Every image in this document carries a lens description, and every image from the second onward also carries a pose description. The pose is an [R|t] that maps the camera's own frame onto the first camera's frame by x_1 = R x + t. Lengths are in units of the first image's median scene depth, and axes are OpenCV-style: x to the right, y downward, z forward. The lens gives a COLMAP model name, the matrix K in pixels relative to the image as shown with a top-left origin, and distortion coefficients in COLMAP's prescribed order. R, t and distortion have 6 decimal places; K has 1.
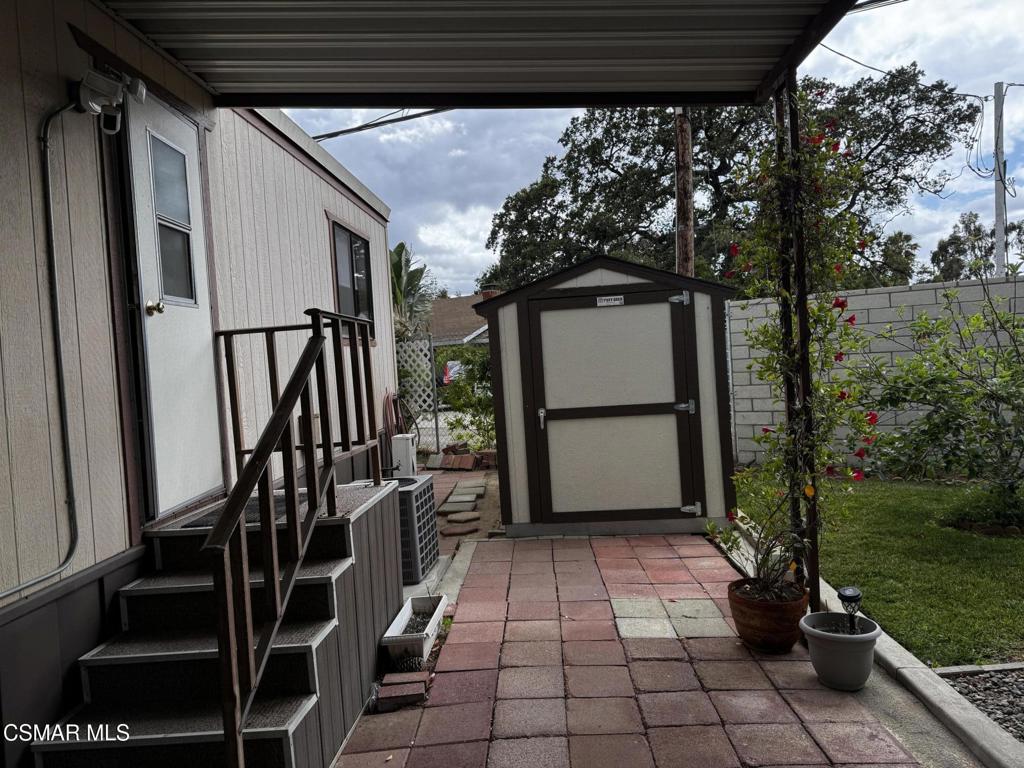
lens RADIAL K [[715.0, 0, 488.2], [0, 715.0, 385.5], [0, 0, 1]] dist [0.029239, -0.048919]
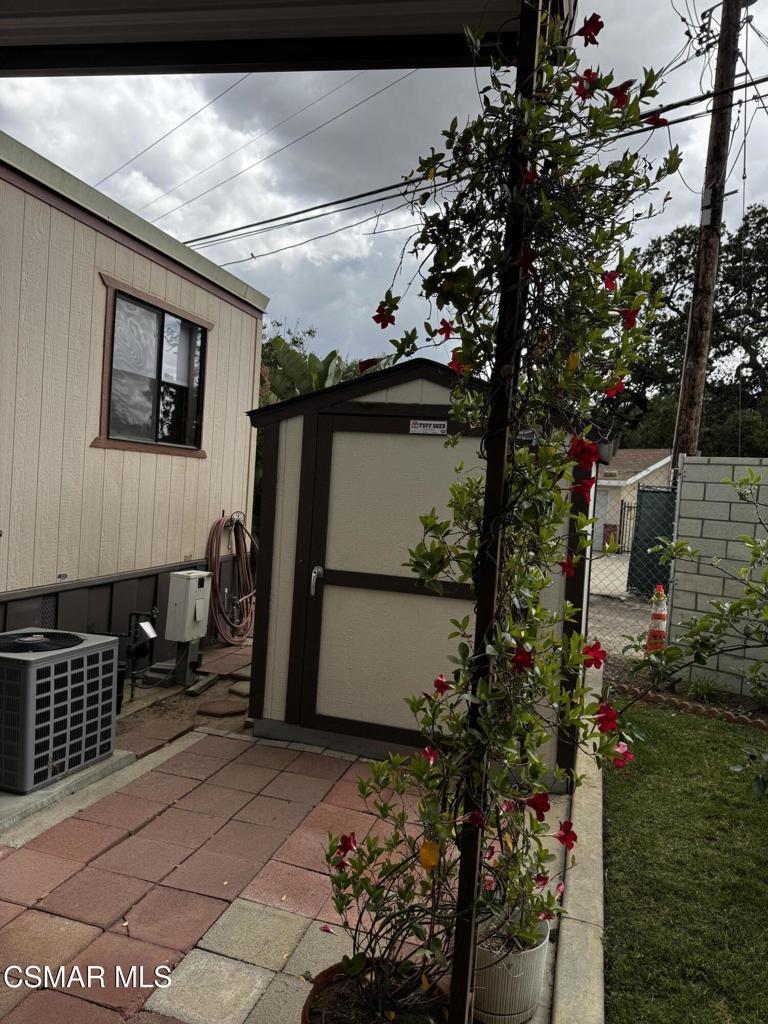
lens RADIAL K [[715.0, 0, 384.0], [0, 715.0, 512.0], [0, 0, 1]] dist [0.029239, -0.048919]
pose [[0.970170, 0.133957, -0.202055, 0.118698], [-0.134826, 0.990824, 0.009518, -0.016136], [0.201476, 0.018009, 0.979328, 0.135569]]
